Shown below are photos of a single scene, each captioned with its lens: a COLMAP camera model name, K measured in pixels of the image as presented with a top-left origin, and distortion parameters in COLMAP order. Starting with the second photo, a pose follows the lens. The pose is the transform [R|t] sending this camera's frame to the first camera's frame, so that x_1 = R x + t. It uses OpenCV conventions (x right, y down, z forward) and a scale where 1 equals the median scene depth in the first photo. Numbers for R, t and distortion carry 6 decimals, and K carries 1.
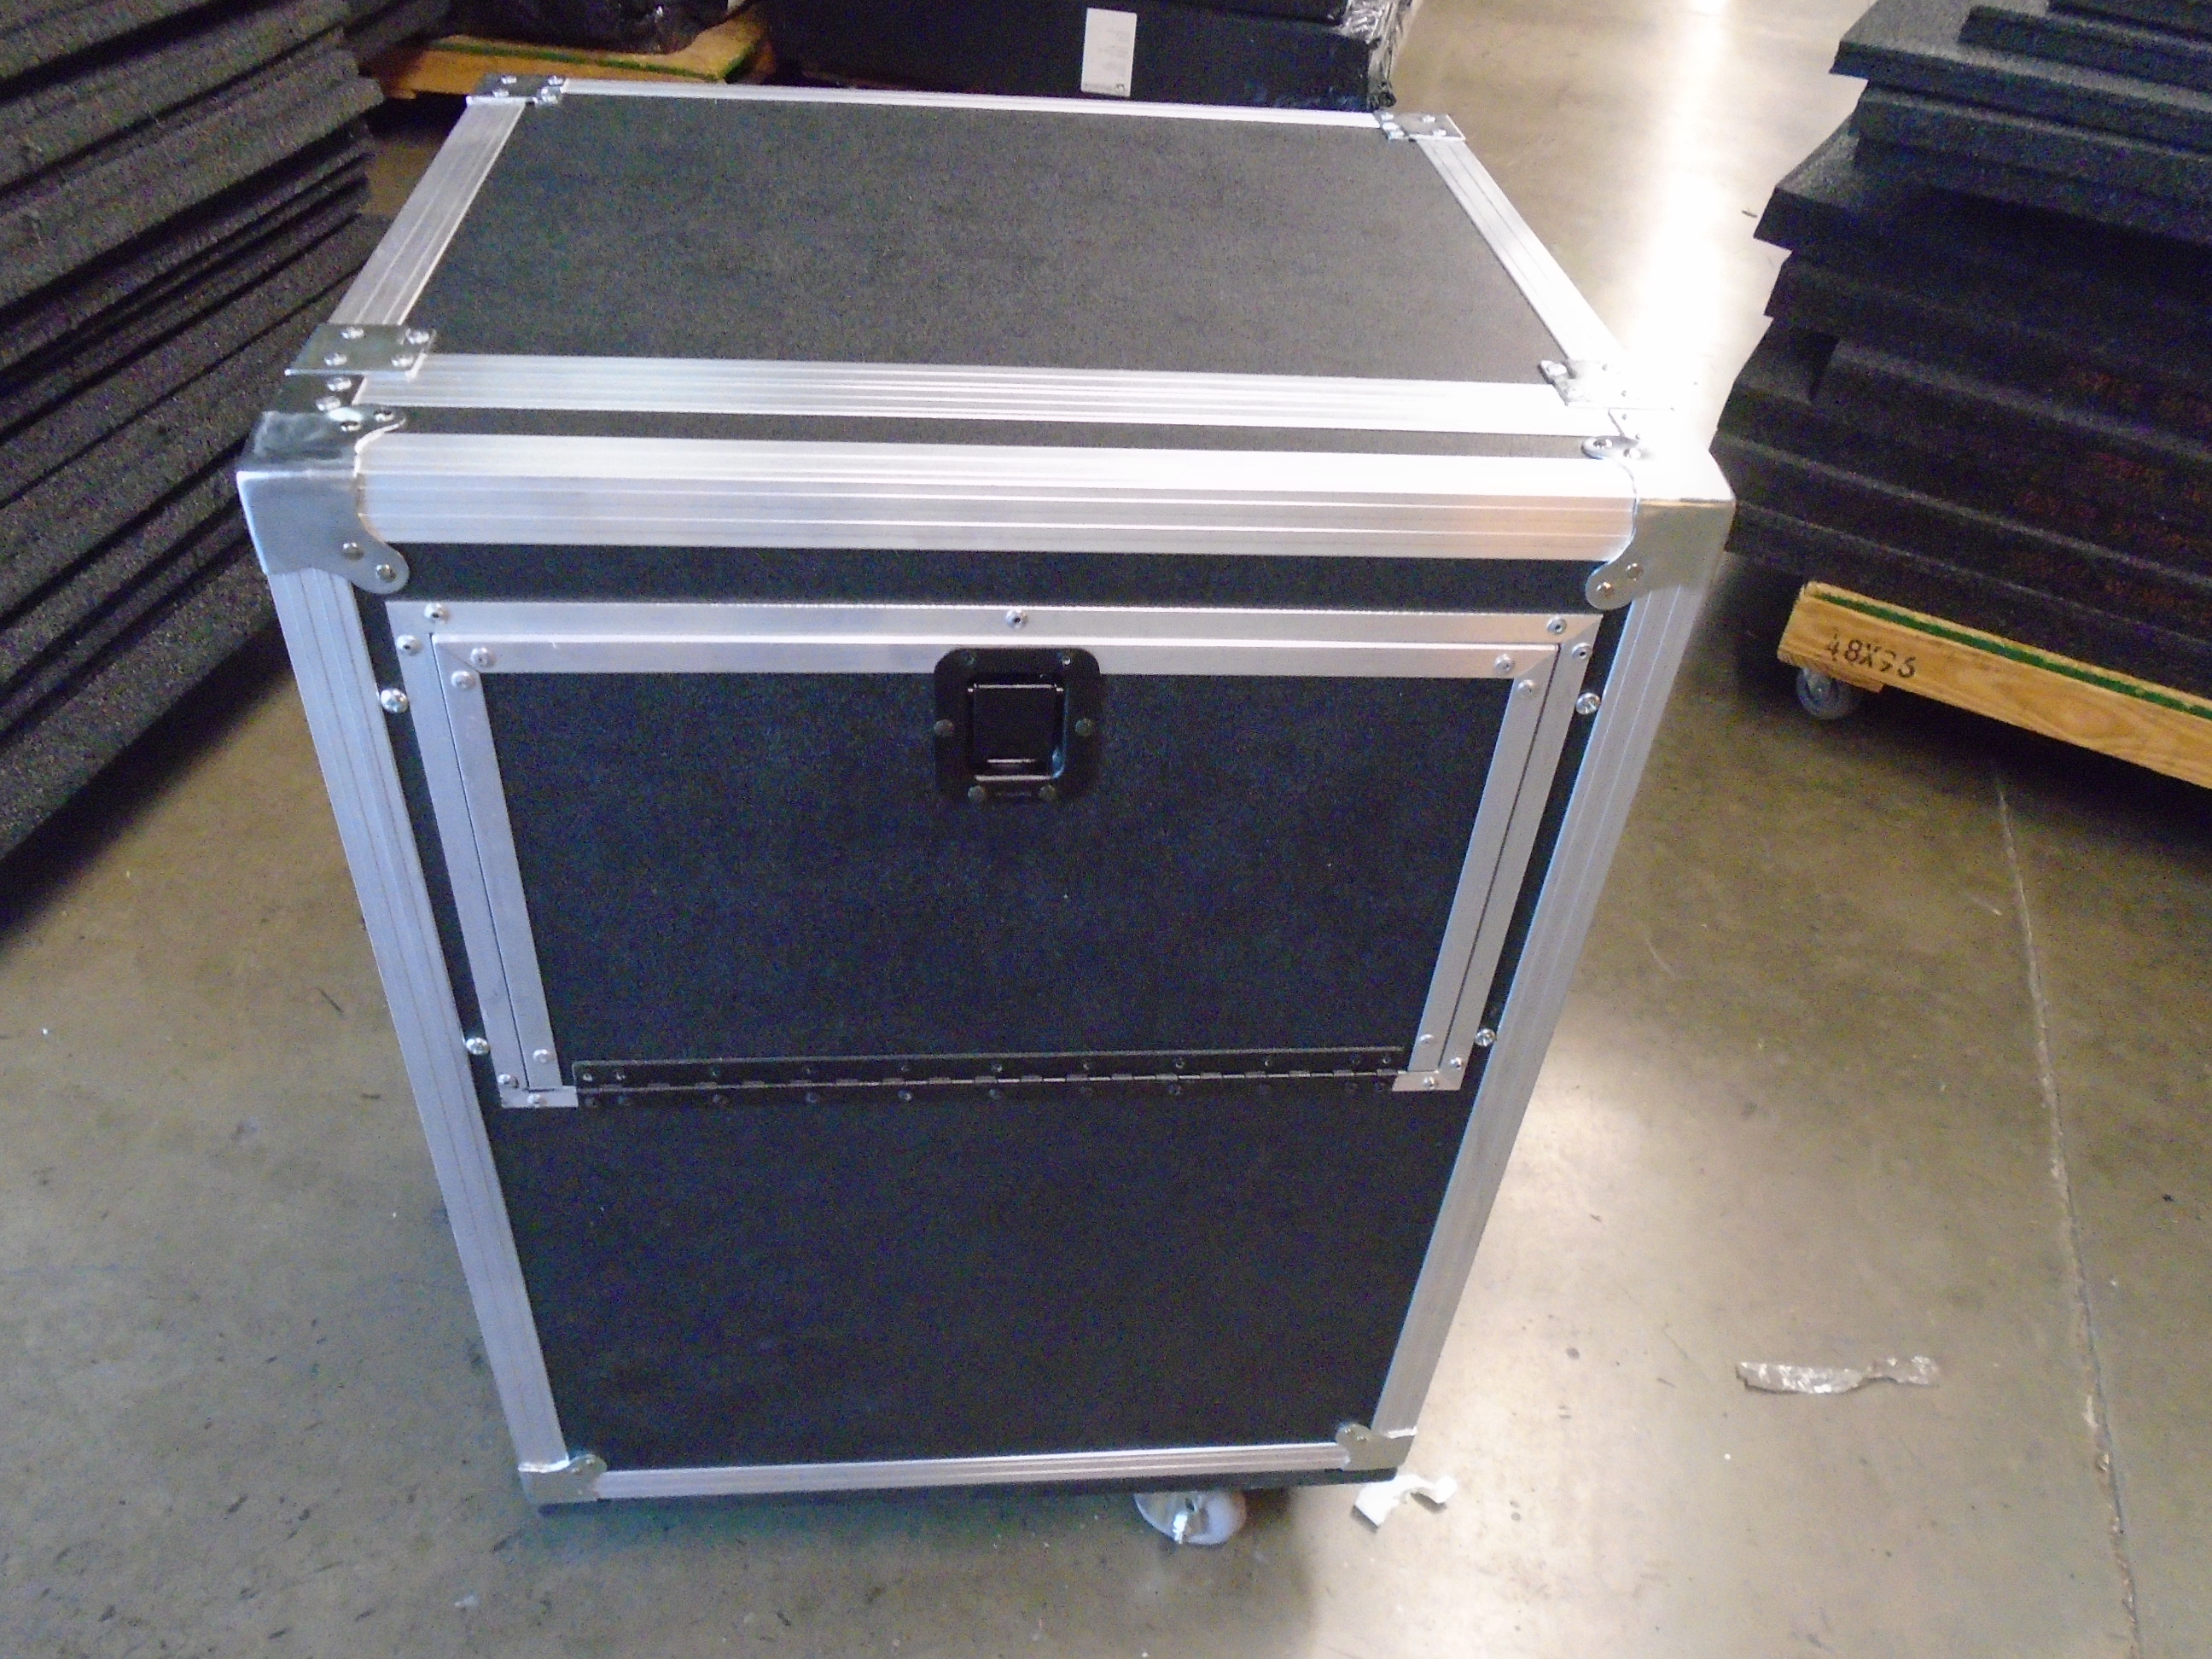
lens RADIAL K [[1680.9, 0, 1106.0], [0, 1680.9, 829.5], [0, 0, 1]] dist [-0.004138, -0.001191]
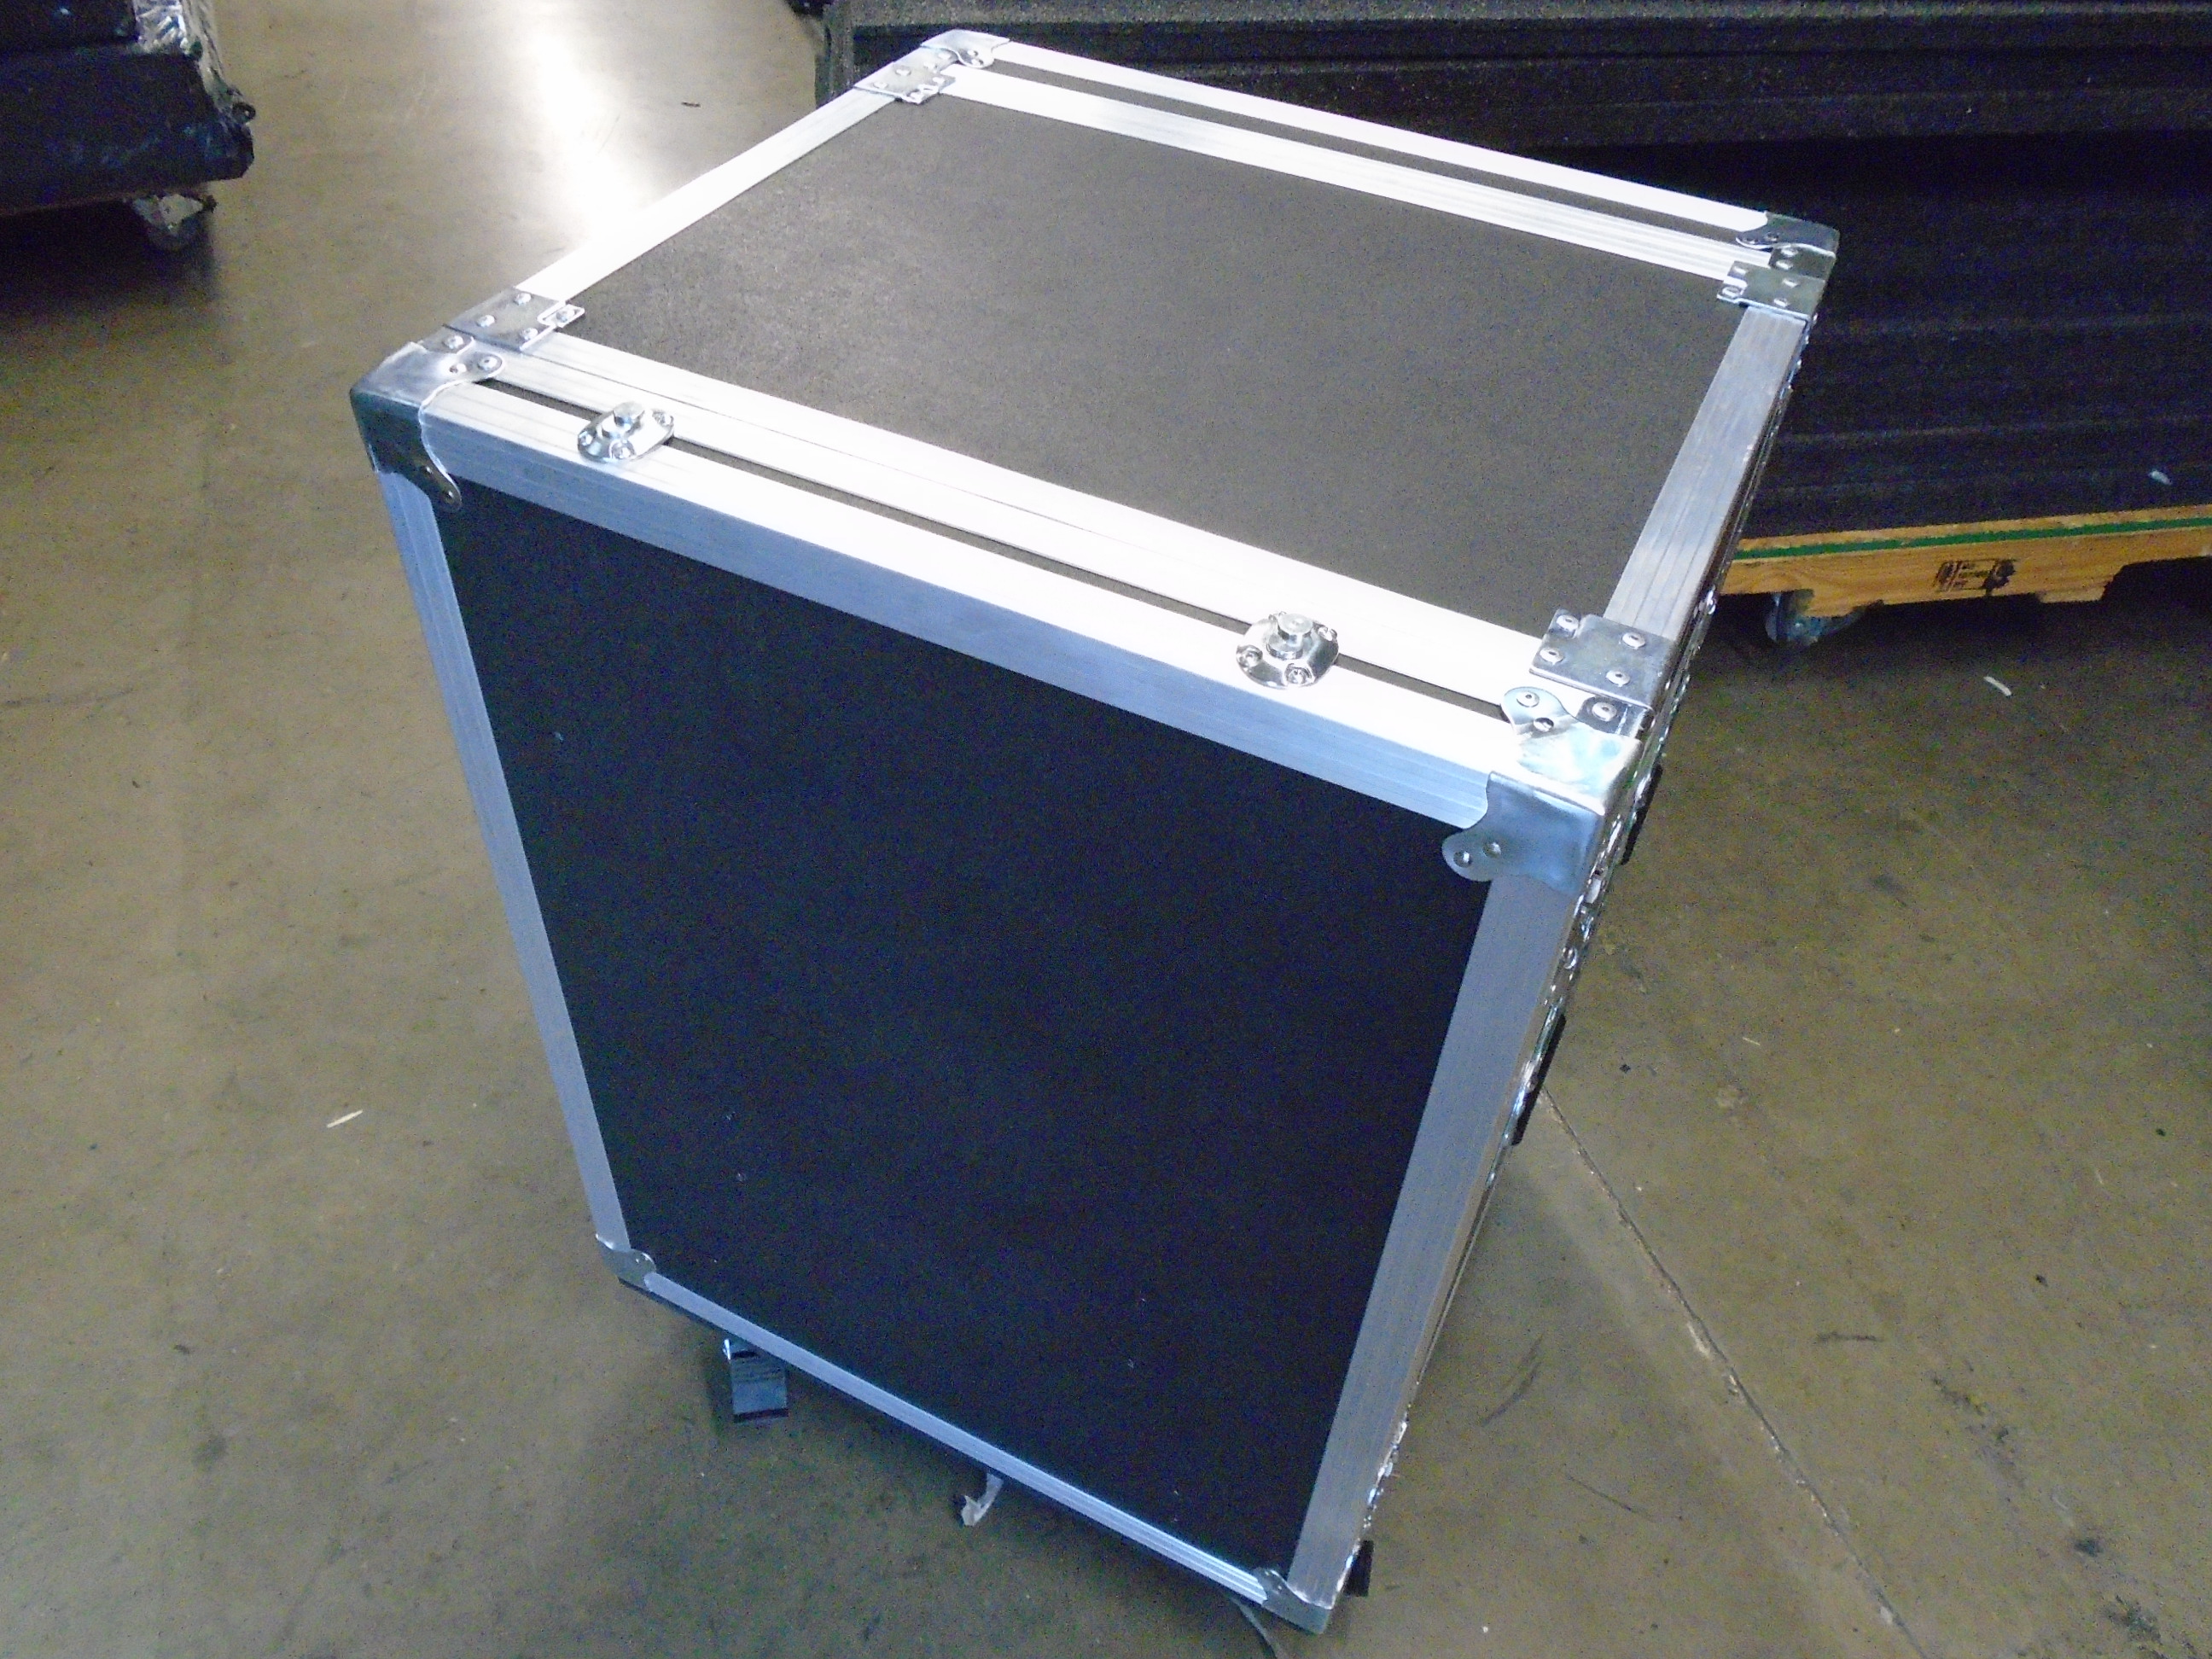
lens RADIAL K [[1682.1, 0, 1106.0], [0, 1682.1, 829.5], [0, 0, 1]] dist [-0.025420, -0.002341]
pose [[0.788831, -0.449966, 0.418659, 0.012707], [0.403086, 0.892980, 0.200269, -0.230940], [-0.463969, 0.010777, 0.885786, 0.214908]]
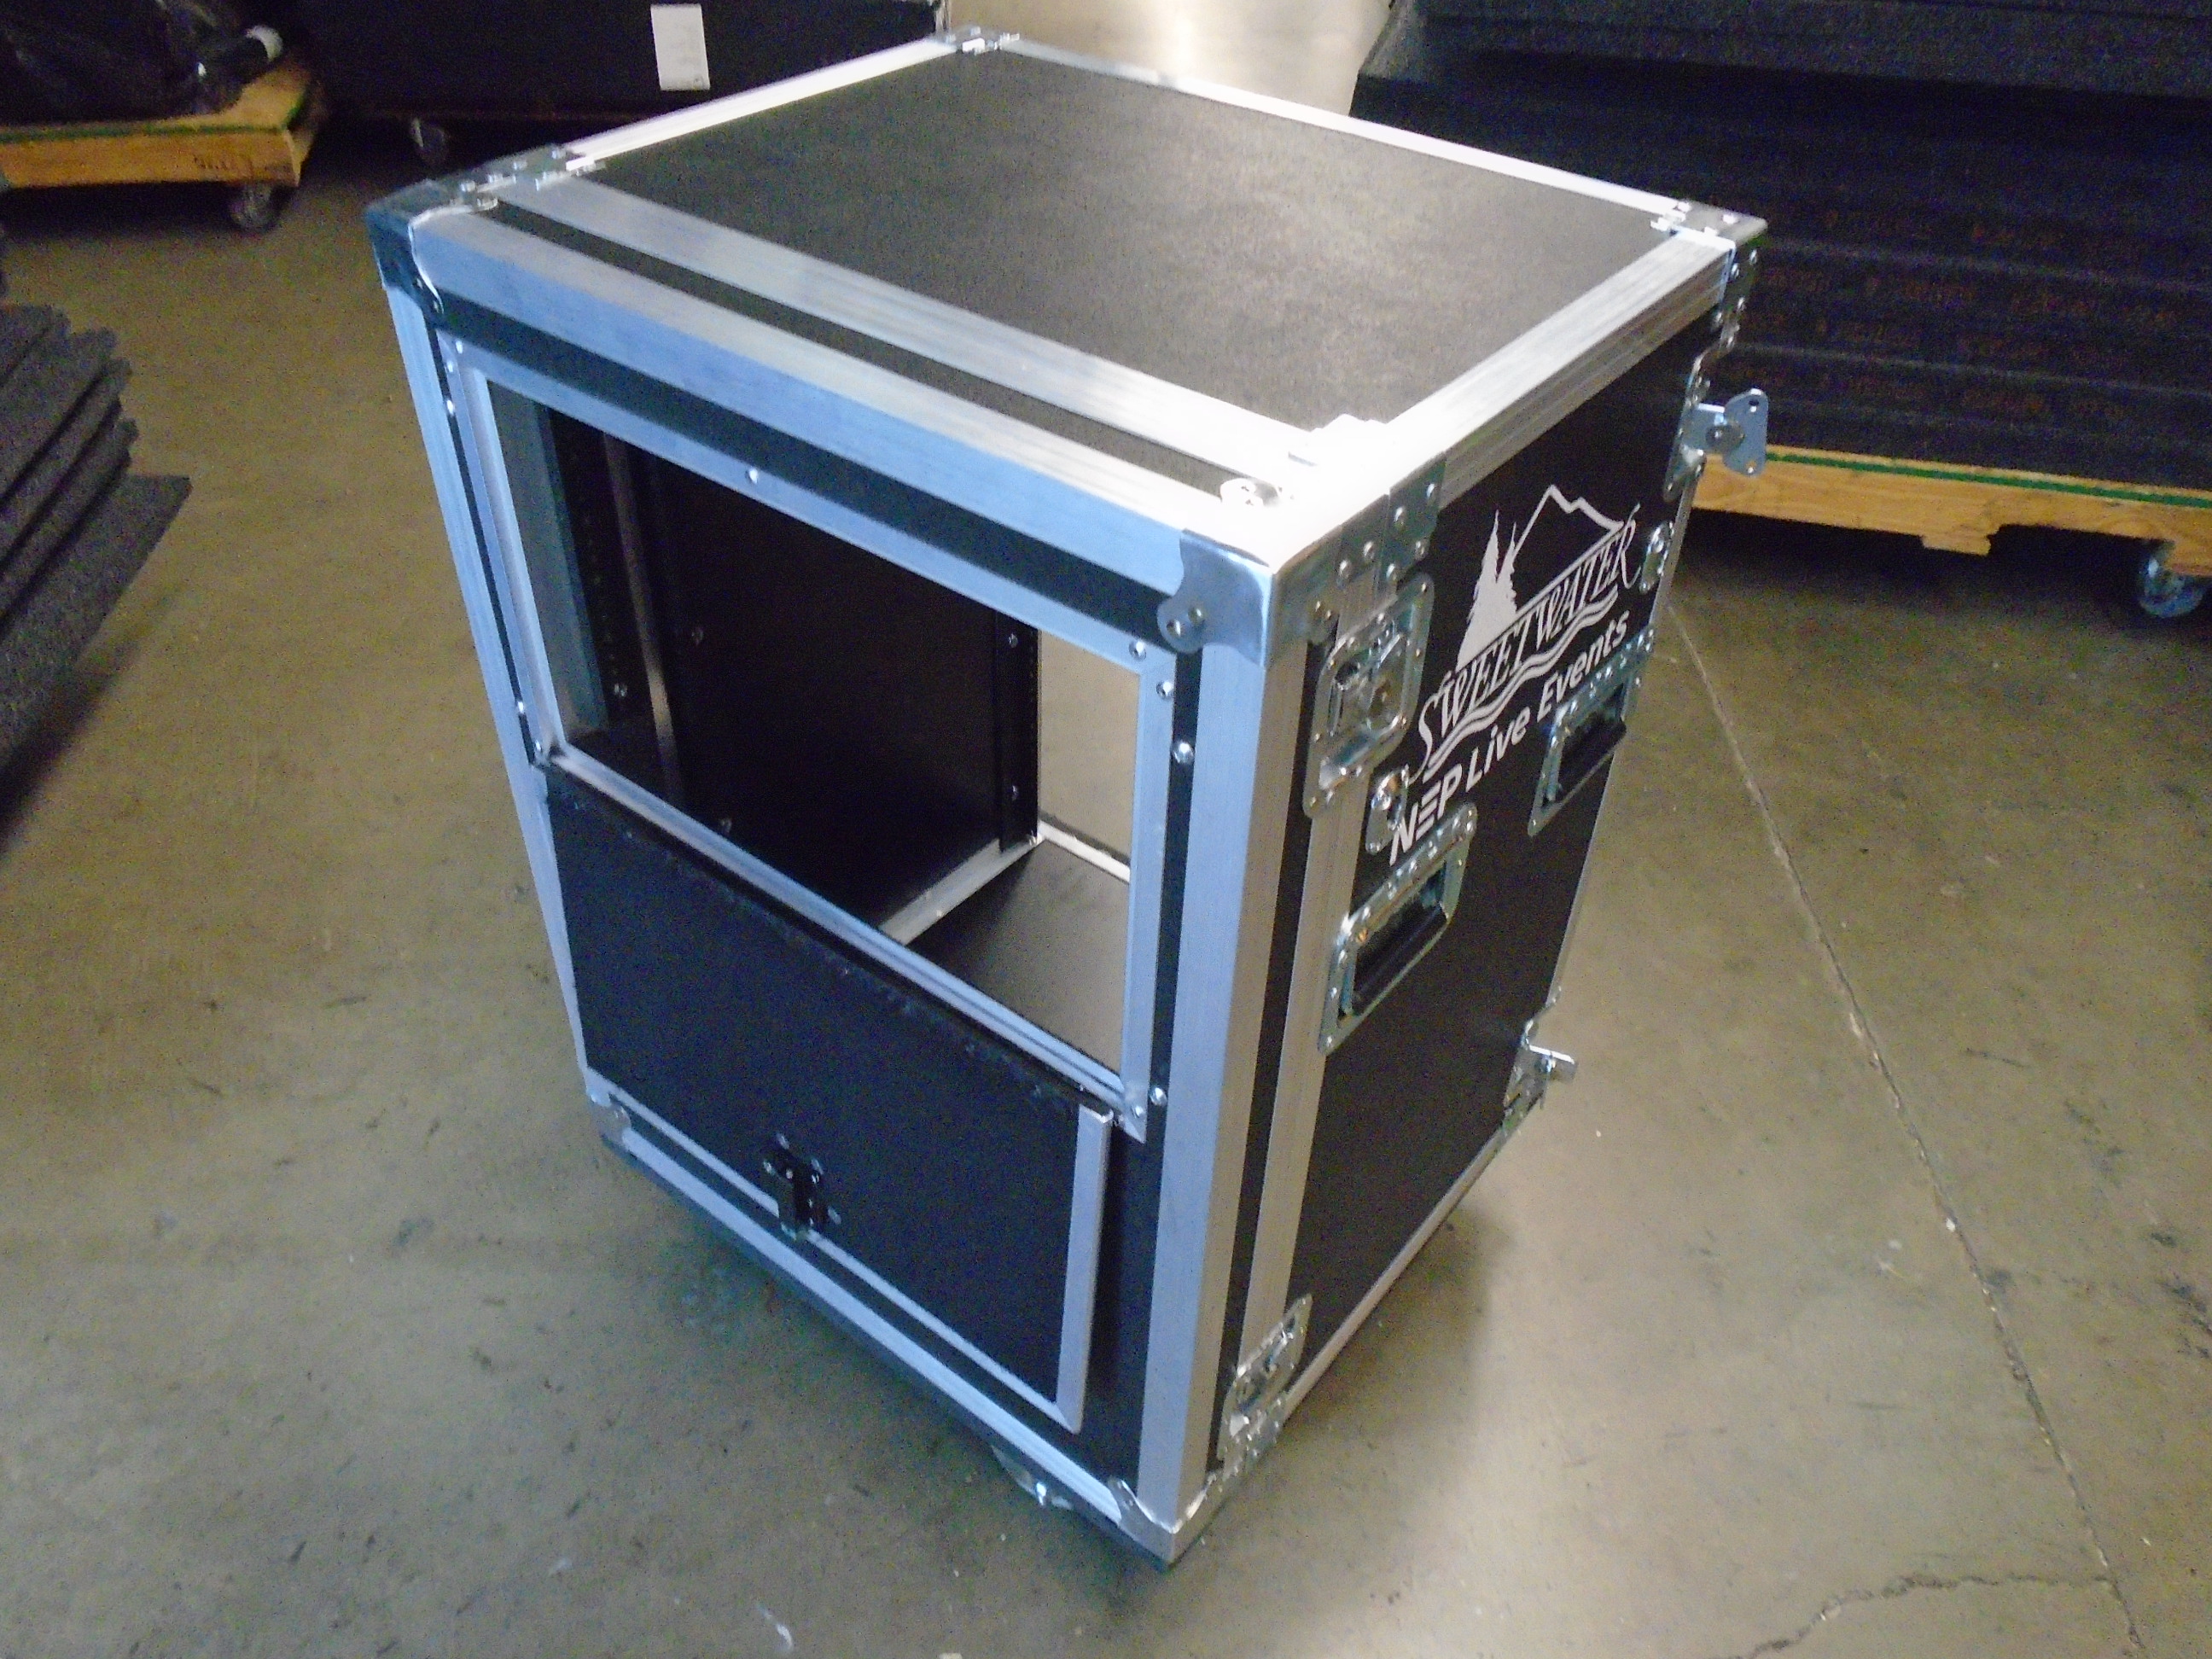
lens RADIAL K [[1674.9, 0, 1106.0], [0, 1674.9, 829.5], [0, 0, 1]] dist [-0.009861, -0.001530]
pose [[0.954006, -0.227310, 0.195455, -0.109118], [0.224986, 0.973758, 0.034315, 0.038398], [-0.198125, 0.011238, 0.980112, -0.063355]]
